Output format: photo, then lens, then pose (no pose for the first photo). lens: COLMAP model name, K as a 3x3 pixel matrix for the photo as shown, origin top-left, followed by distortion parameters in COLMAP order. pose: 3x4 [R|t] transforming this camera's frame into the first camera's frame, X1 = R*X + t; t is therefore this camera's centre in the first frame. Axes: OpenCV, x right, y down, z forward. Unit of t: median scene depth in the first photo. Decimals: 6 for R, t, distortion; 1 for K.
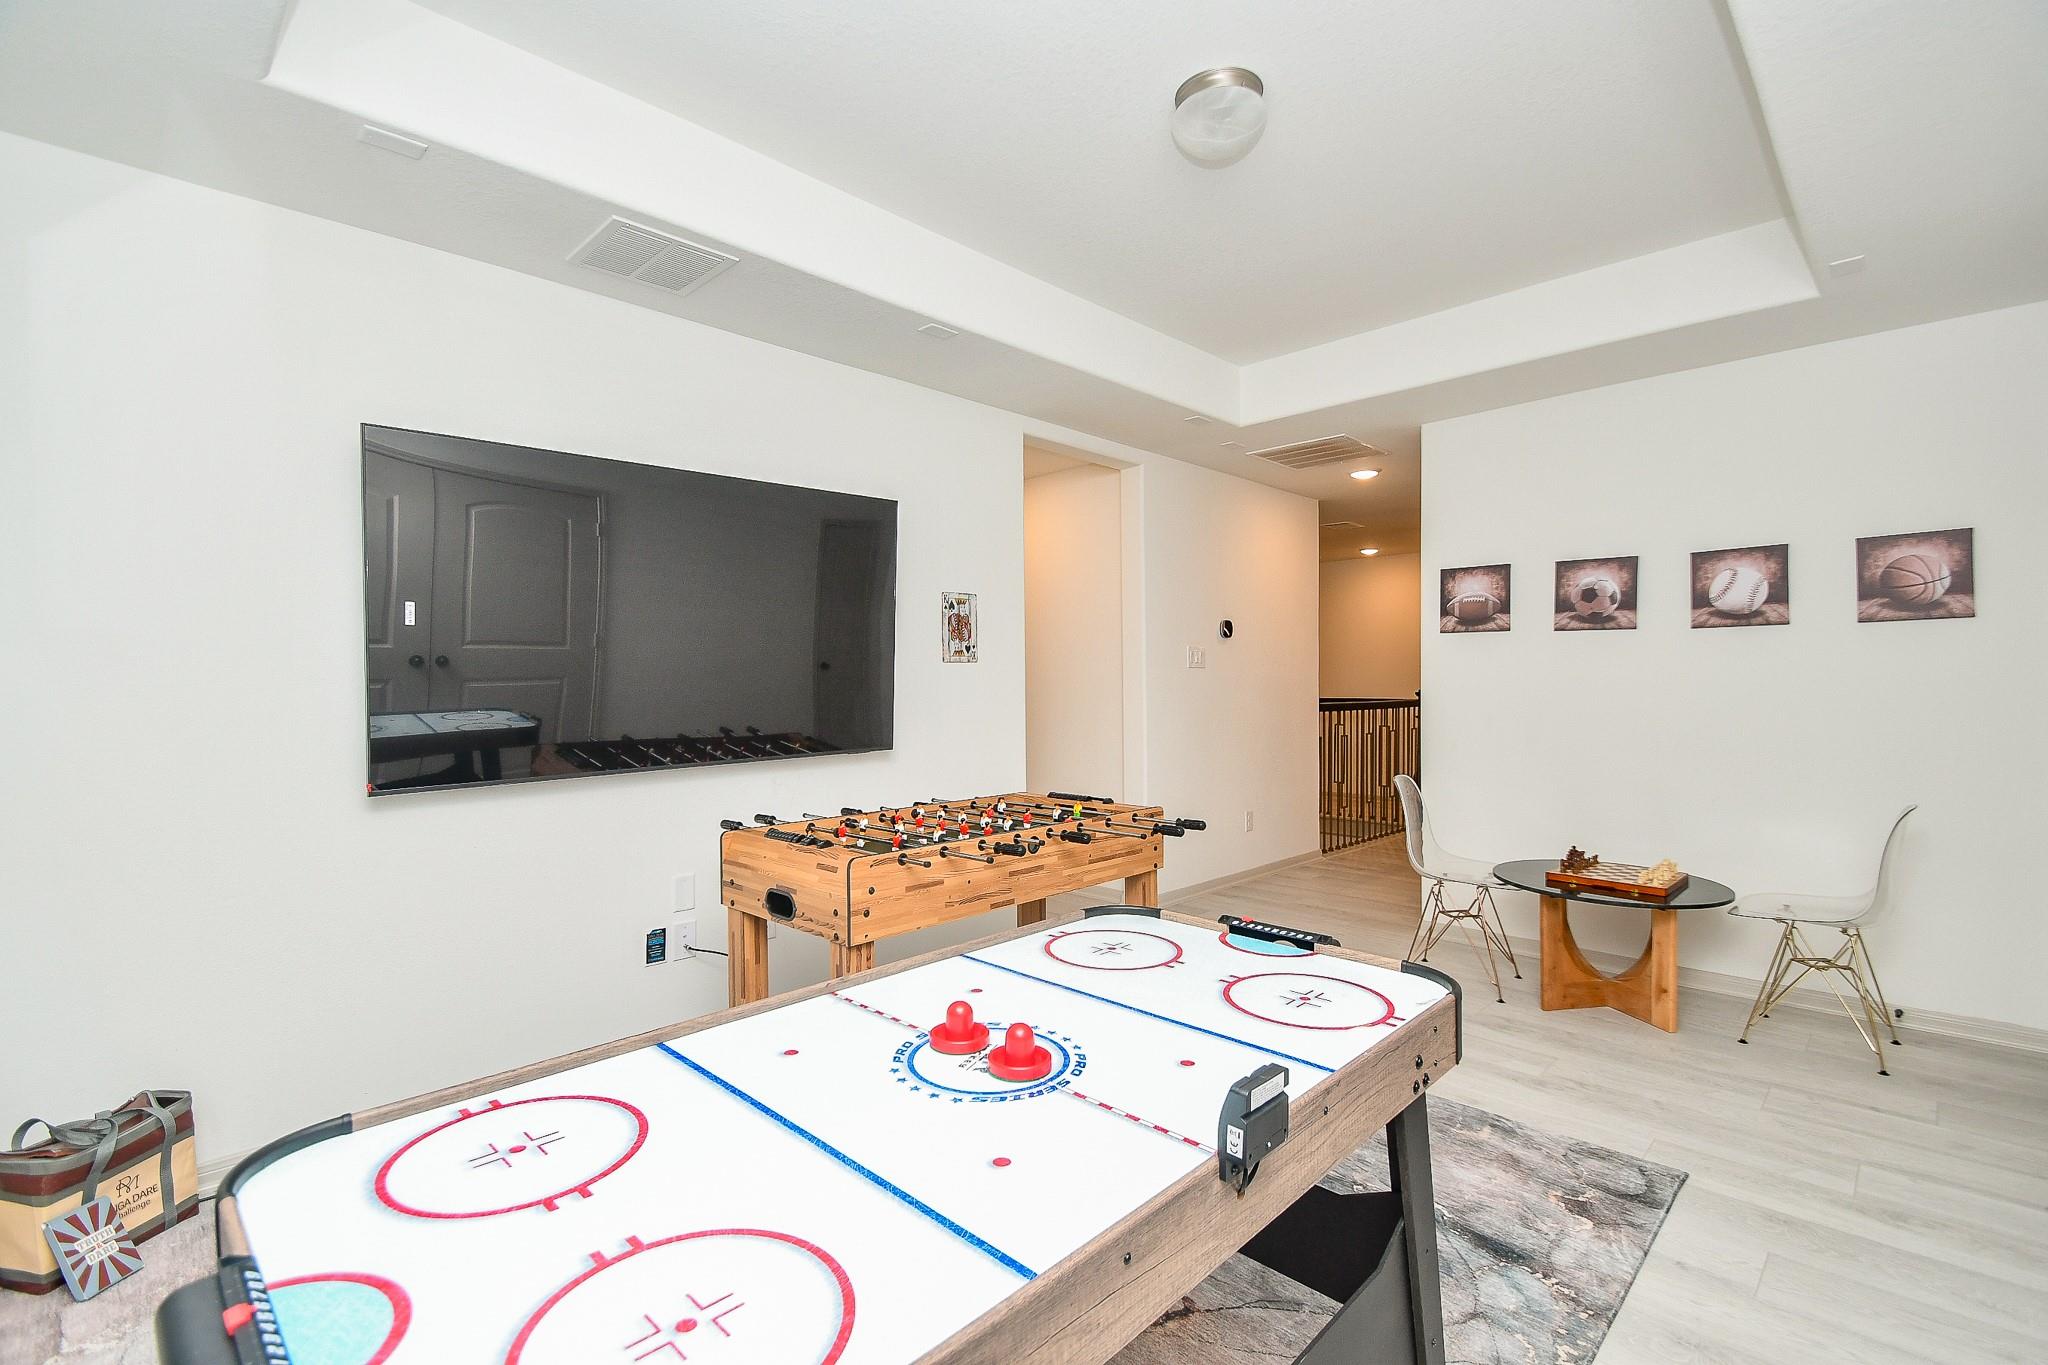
lens RADIAL K [[905.4, 0, 1019.9], [0, 905.4, 682.1], [0, 0, 1]] dist [0.011307, -0.009446]
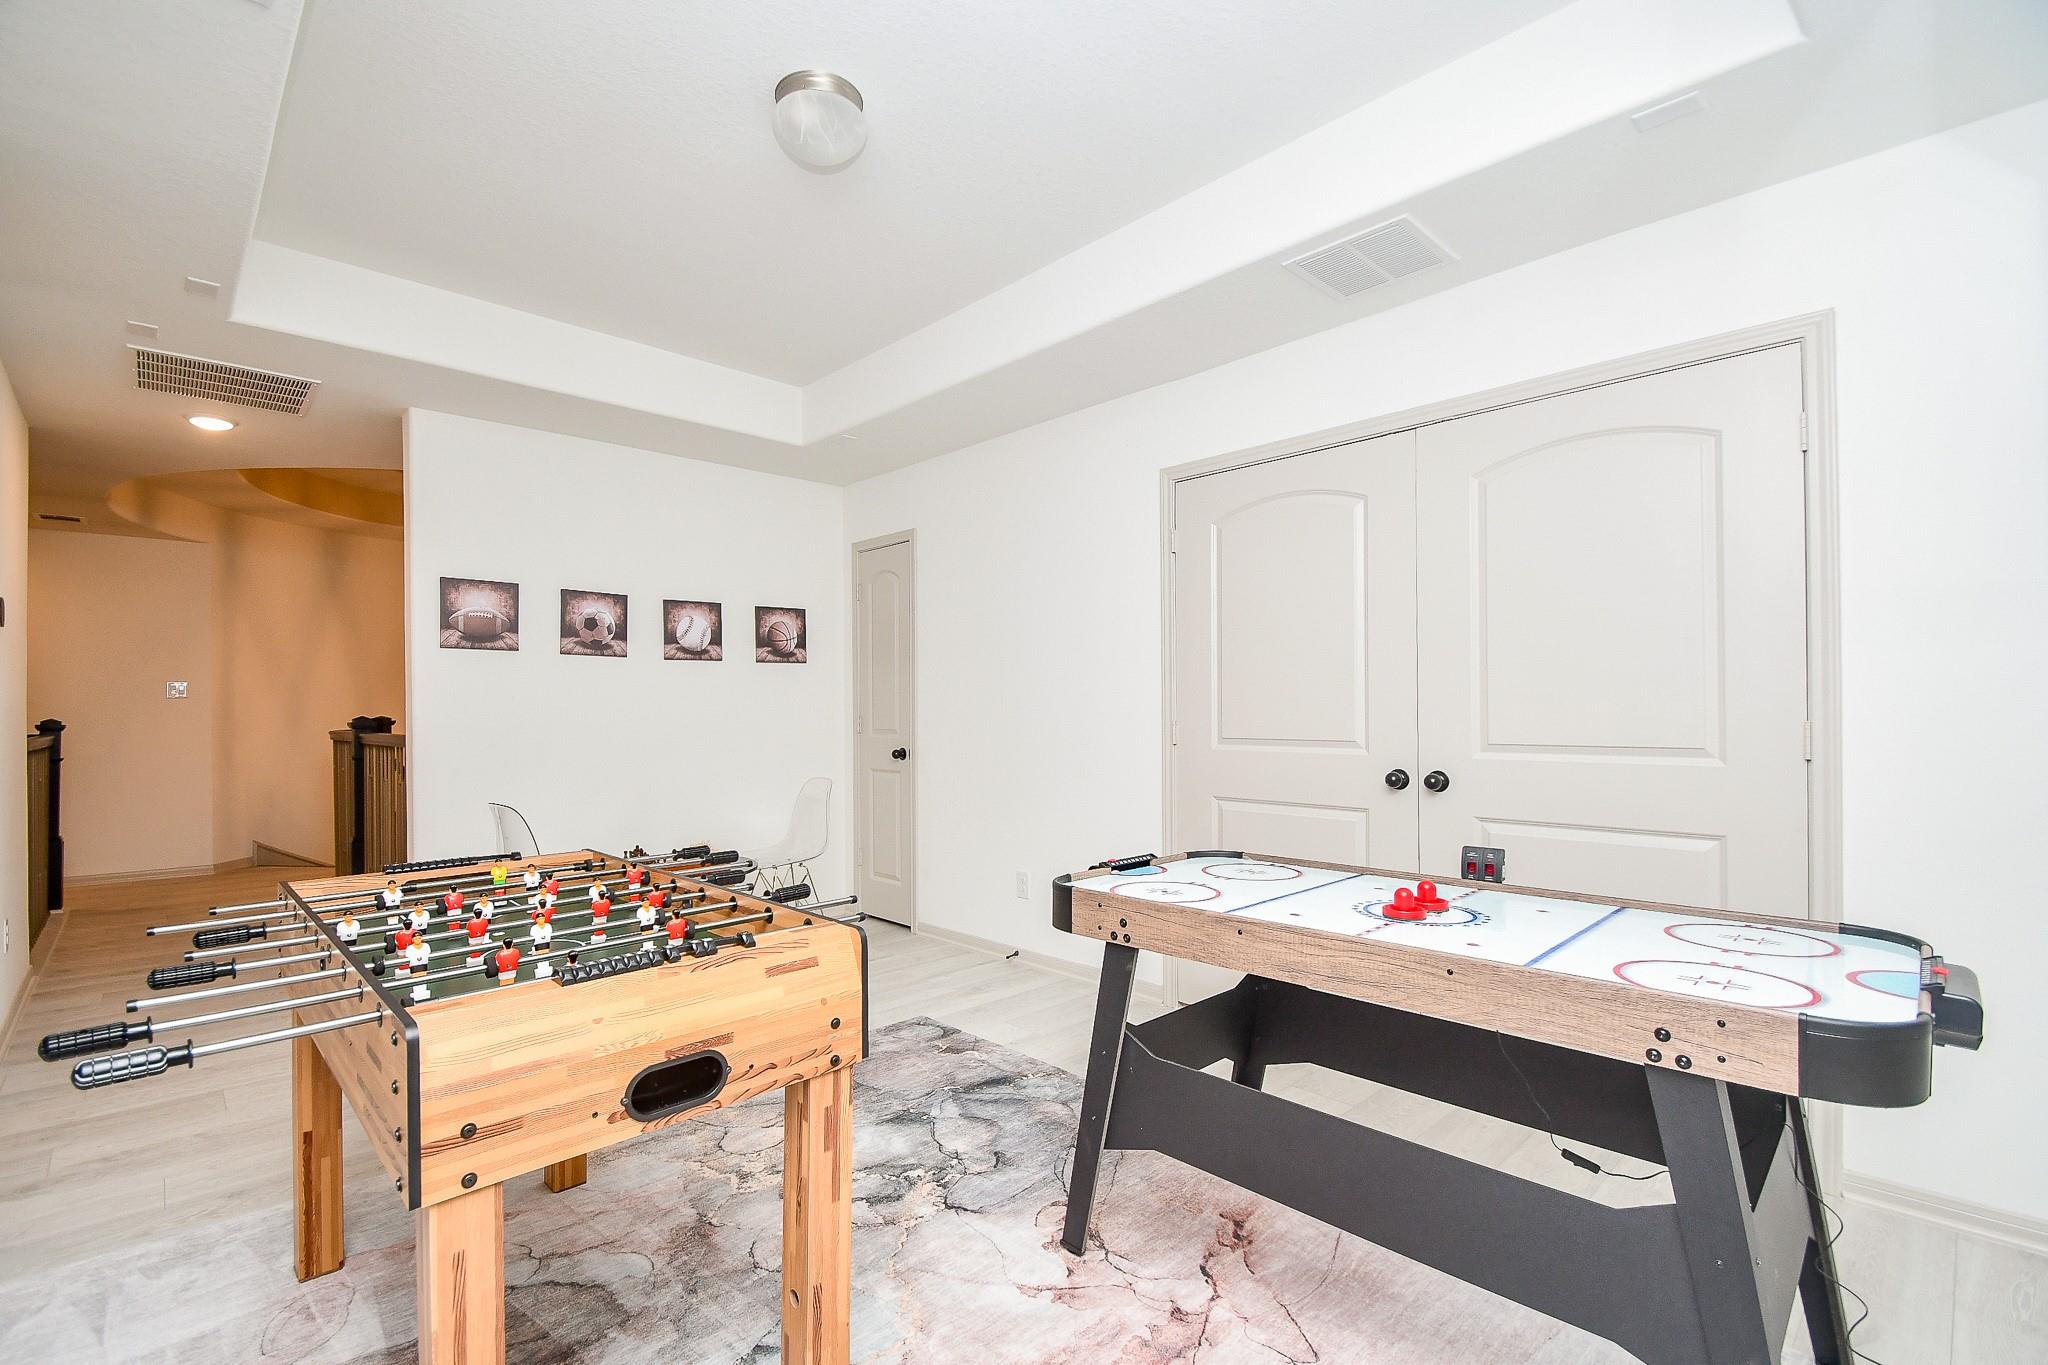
lens RADIAL K [[905.4, 0, 991.5], [0, 905.4, 706.2], [0, 0, 1]] dist [0.011307, -0.009446]
pose [[0.056614, 0.006861, 0.998373, -0.483739], [0.007866, 0.999942, -0.007318, 0.017974], [-0.998365, 0.008268, 0.056556, 0.483171]]
